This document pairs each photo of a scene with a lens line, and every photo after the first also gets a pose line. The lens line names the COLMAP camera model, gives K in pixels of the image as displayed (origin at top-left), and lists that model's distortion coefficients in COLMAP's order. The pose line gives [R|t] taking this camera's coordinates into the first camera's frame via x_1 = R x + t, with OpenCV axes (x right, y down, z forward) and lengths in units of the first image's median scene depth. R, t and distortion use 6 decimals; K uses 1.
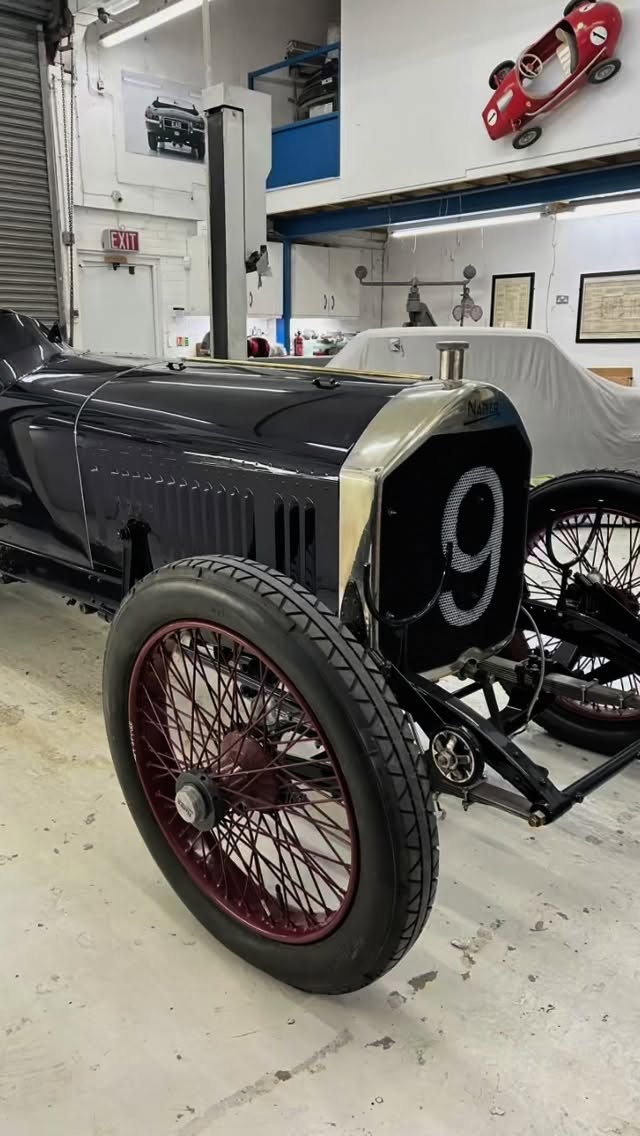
lens RADIAL K [[883.2, 0, 319.0], [0, 883.2, 591.6], [0, 0, 1]] dist [0.000211, -0.010832]
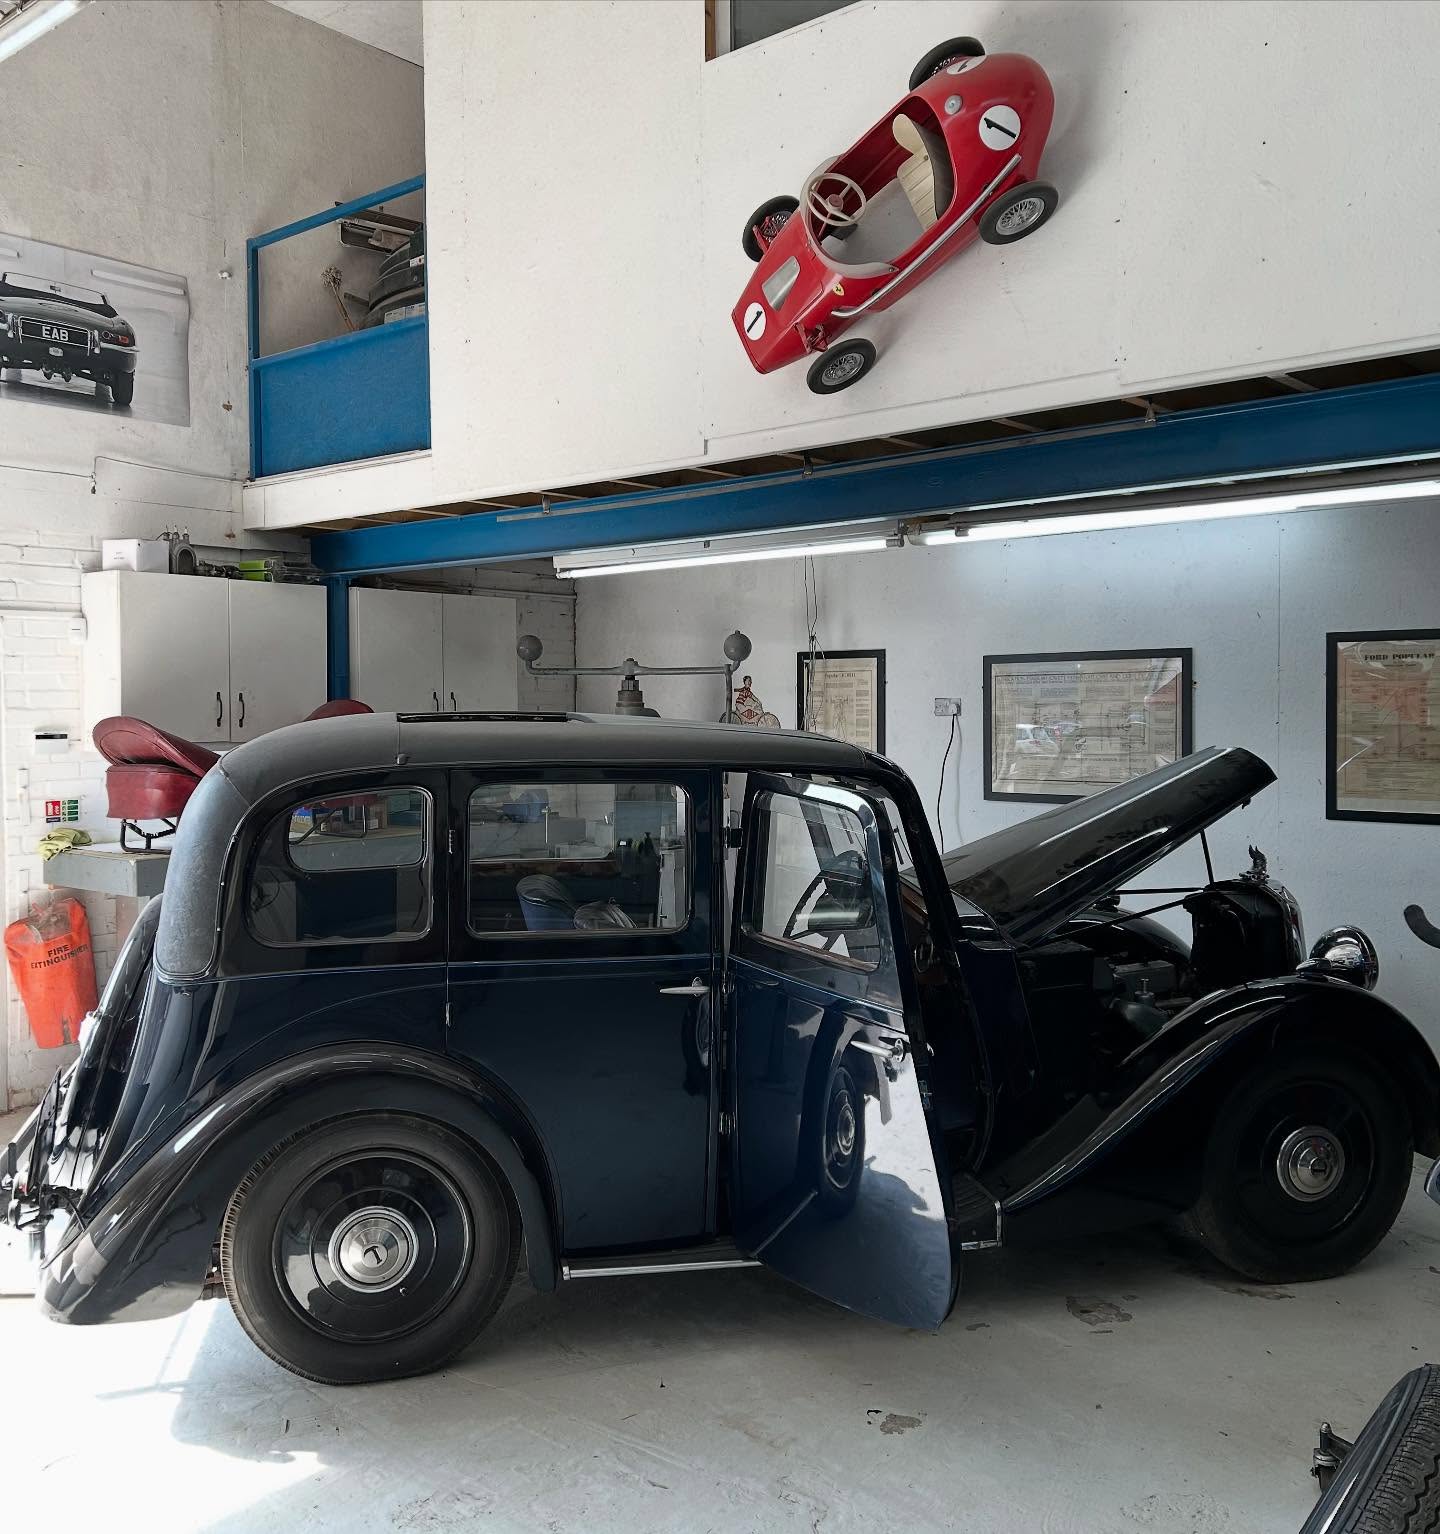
lens RADIAL K [[1456.1, 0, 717.7], [0, 1456.1, 739.9], [0, 0, 1]] dist [0.030569, -0.003495]
pose [[0.994614, -0.006036, 0.103477, 0.094391], [0.031171, 0.969511, -0.243057, -0.161338], [-0.098855, 0.244974, 0.964477, 0.345795]]
